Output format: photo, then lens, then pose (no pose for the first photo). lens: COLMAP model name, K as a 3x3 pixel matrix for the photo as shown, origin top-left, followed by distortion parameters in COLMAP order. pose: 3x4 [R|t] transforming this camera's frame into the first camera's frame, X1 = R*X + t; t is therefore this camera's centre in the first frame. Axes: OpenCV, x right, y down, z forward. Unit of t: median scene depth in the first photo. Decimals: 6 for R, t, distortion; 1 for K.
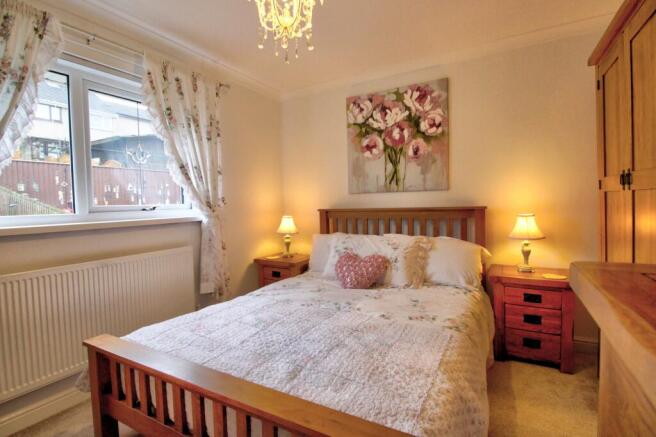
lens RADIAL K [[319.8, 0, 326.1], [0, 319.8, 216.2], [0, 0, 1]] dist [-0.000459, -0.000236]
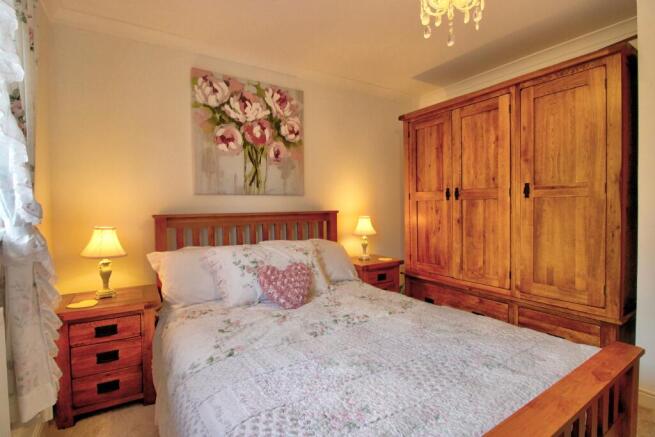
lens RADIAL K [[319.3, 0, 325.6], [0, 319.3, 216.2], [0, 0, 1]] dist [-0.000459, -0.000236]
pose [[0.463247, -0.005412, 0.886213, -0.495718], [0.036686, 0.999241, -0.013074, 0.003209], [-0.885470, 0.038568, 0.463094, 0.414857]]
